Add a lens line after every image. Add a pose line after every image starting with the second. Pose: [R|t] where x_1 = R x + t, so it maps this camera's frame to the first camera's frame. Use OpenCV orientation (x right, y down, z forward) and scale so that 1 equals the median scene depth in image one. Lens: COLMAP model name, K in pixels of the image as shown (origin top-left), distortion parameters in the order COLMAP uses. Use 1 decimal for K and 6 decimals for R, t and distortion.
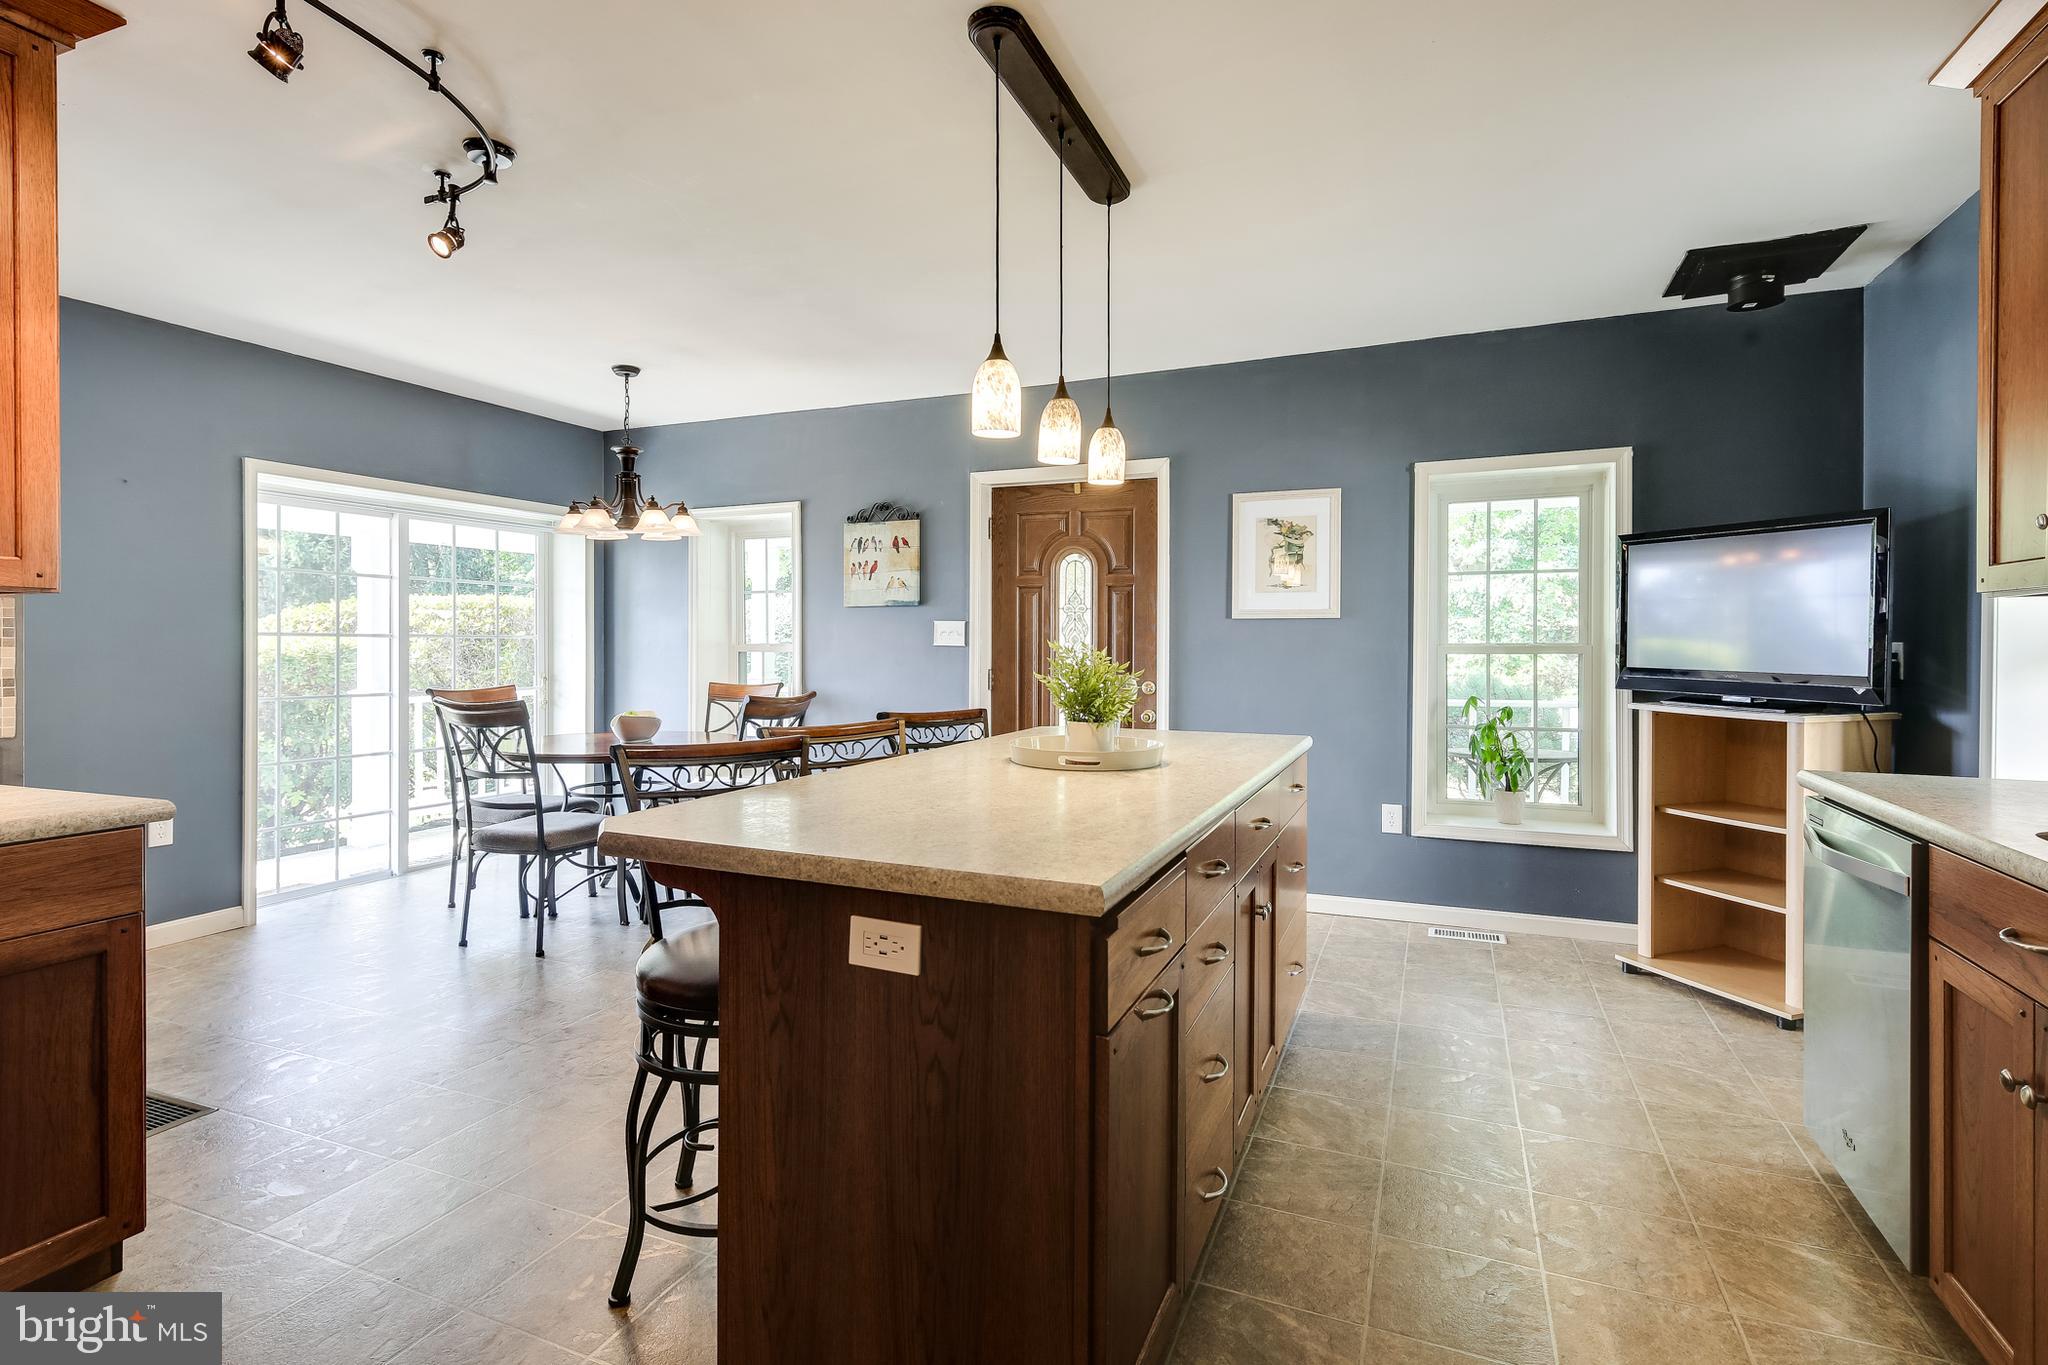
lens RADIAL K [[961.2, 0, 1005.9], [0, 961.2, 649.2], [0, 0, 1]] dist [0.000716, 0.000022]
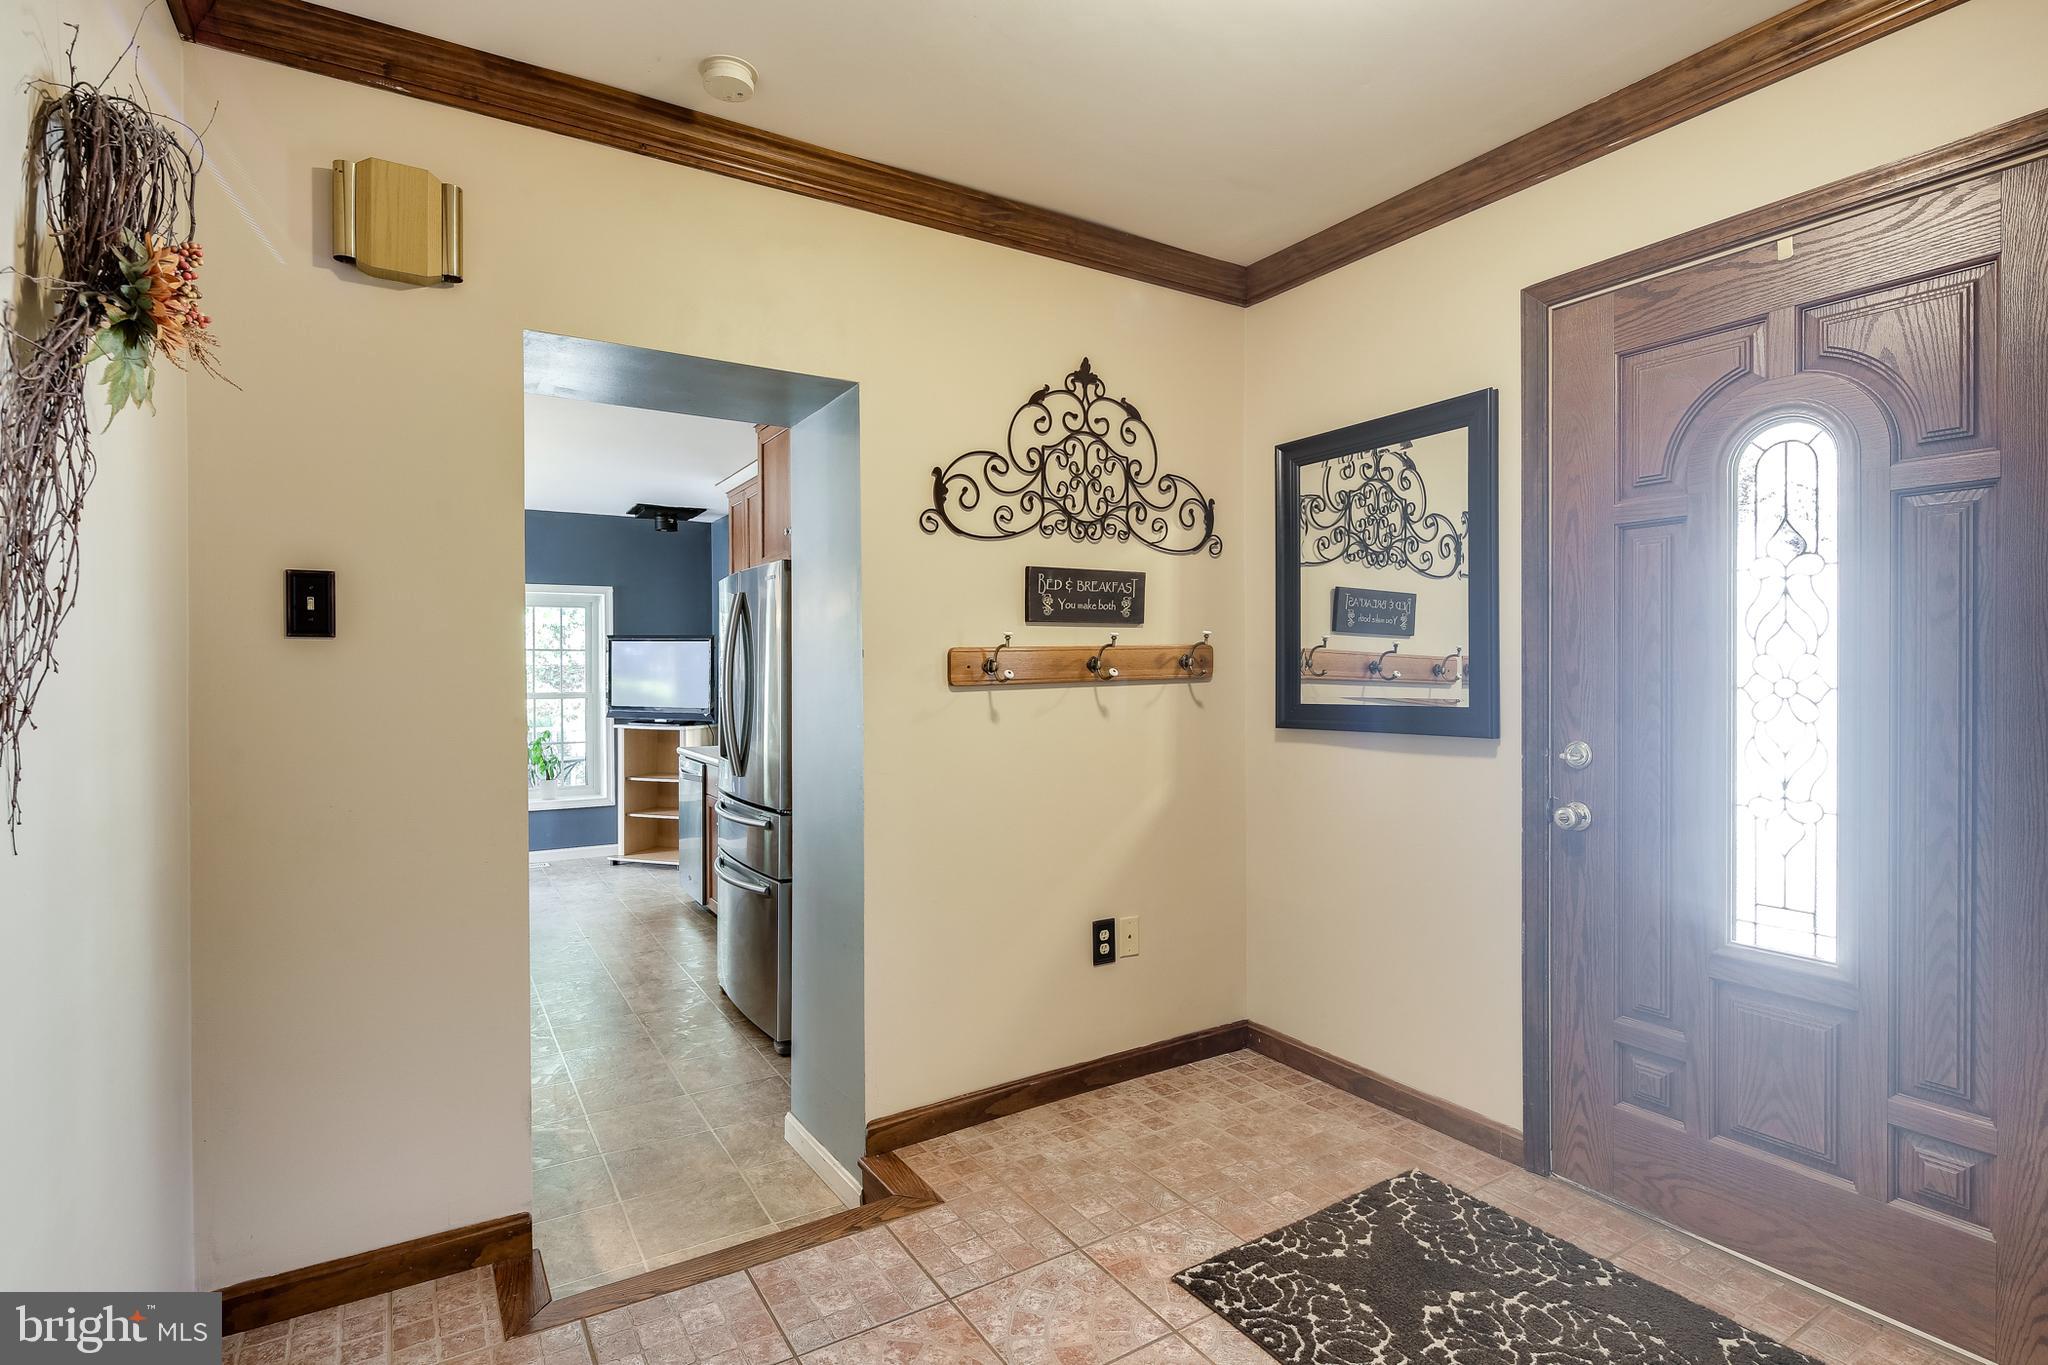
lens RADIAL K [[998.8, 0, 1014.3], [0, 998.8, 691.2], [0, 0, 1]] dist [0.000144, -0.000257]
pose [[0.568673, -0.012234, 0.822473, -0.510708], [0.005073, 0.999923, 0.011366, -0.028103], [-0.822548, -0.002292, 0.568691, -0.755883]]
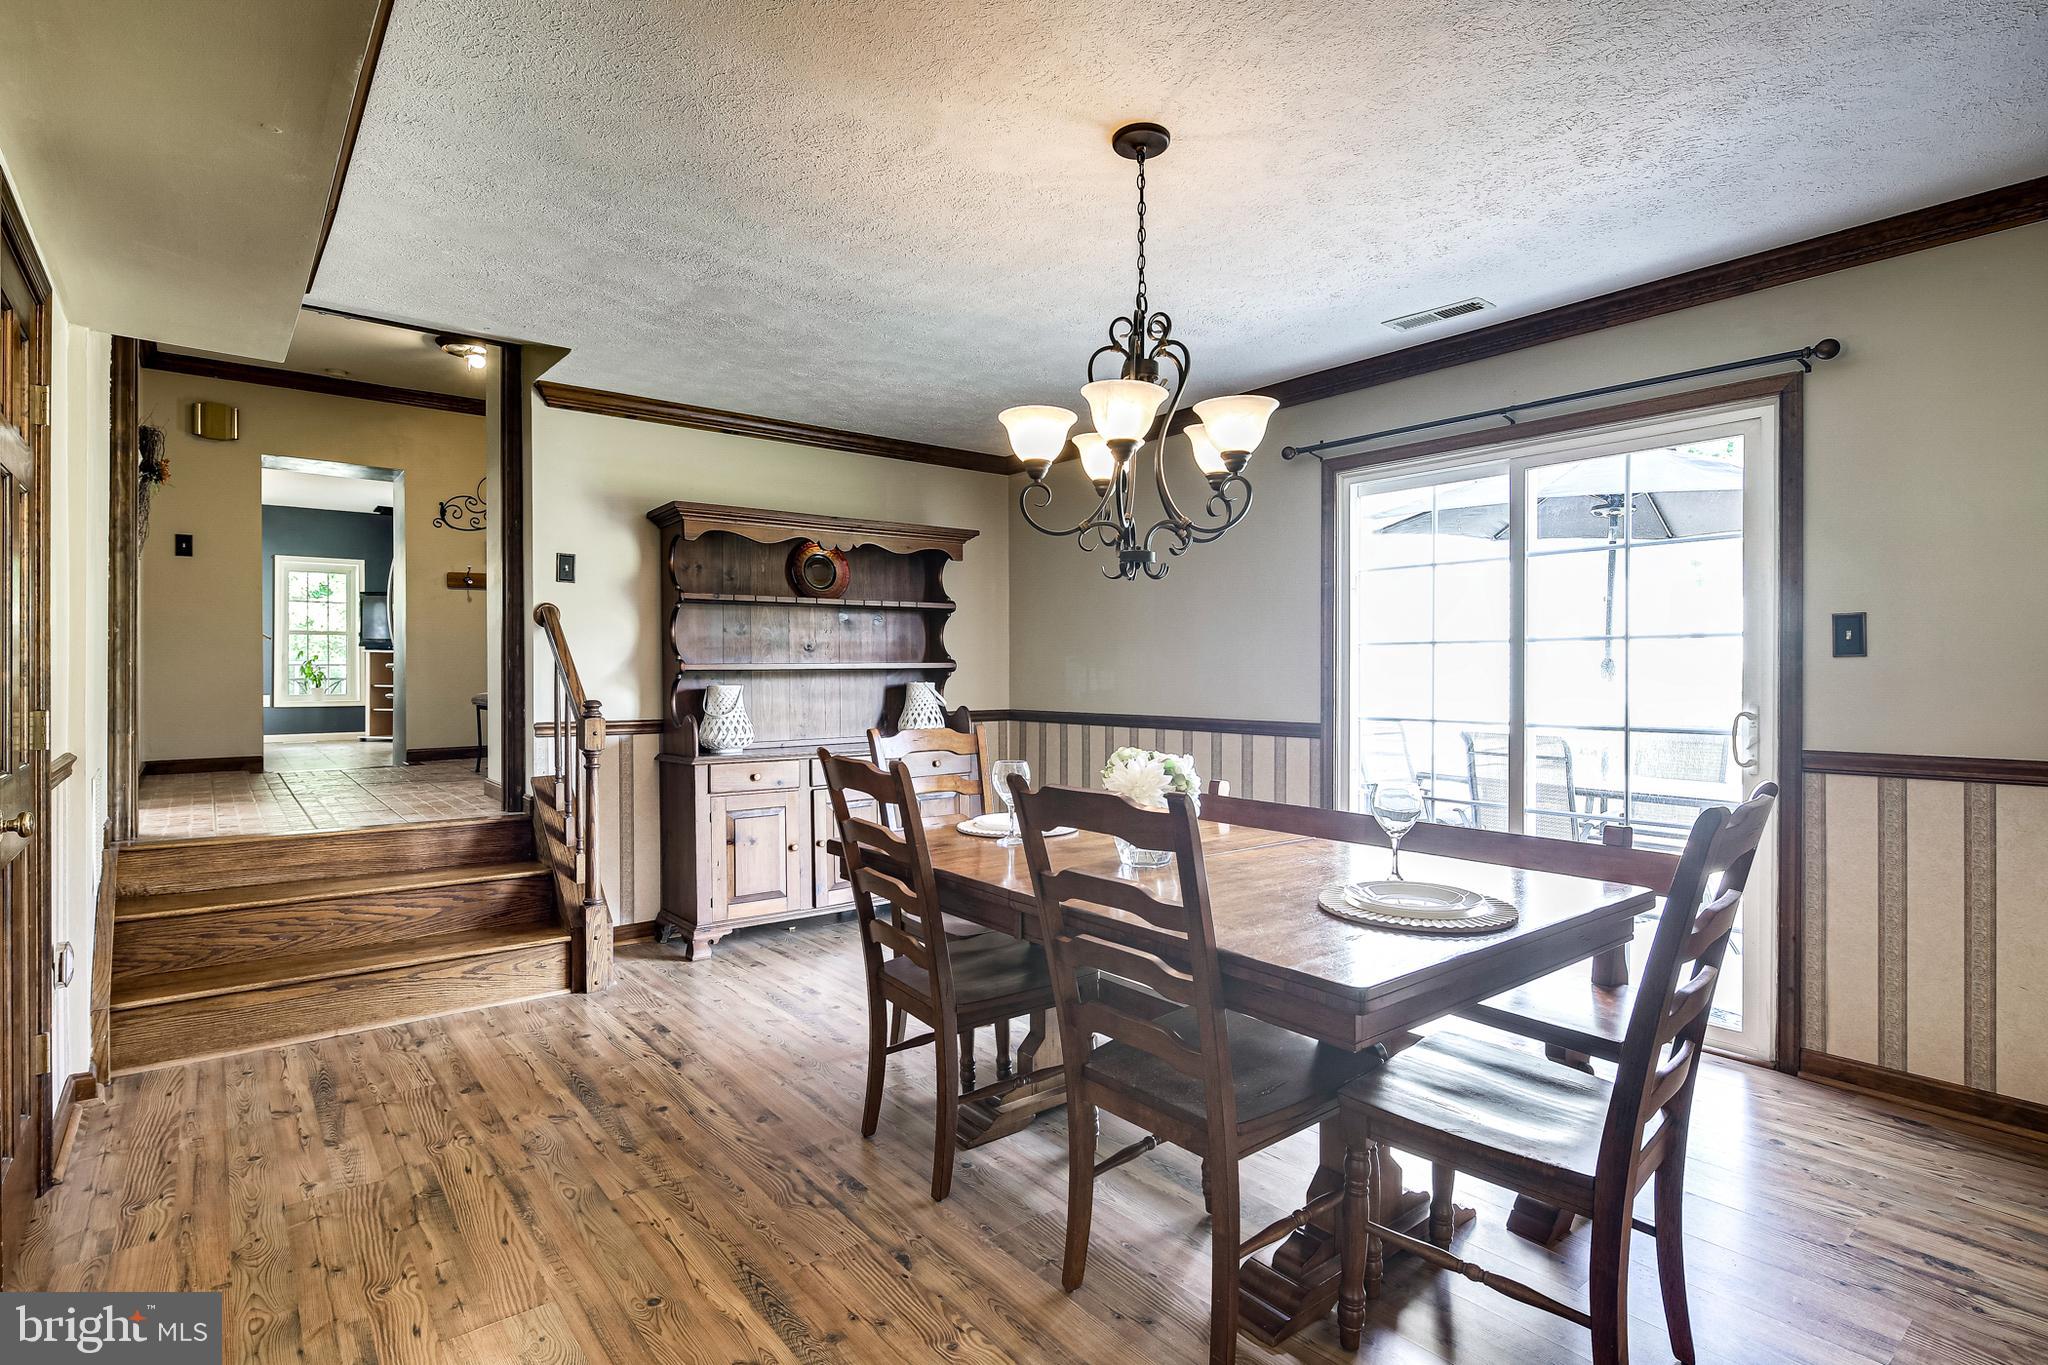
lens RADIAL K [[998.8, 0, 1014.3], [0, 998.8, 691.2], [0, 0, 1]] dist [0.000144, -0.000257]
pose [[0.450791, -0.008714, 0.892587, -1.083969], [0.001646, 0.999959, 0.008931, 0.141530], [-0.892628, -0.002557, 0.450787, -1.985152]]
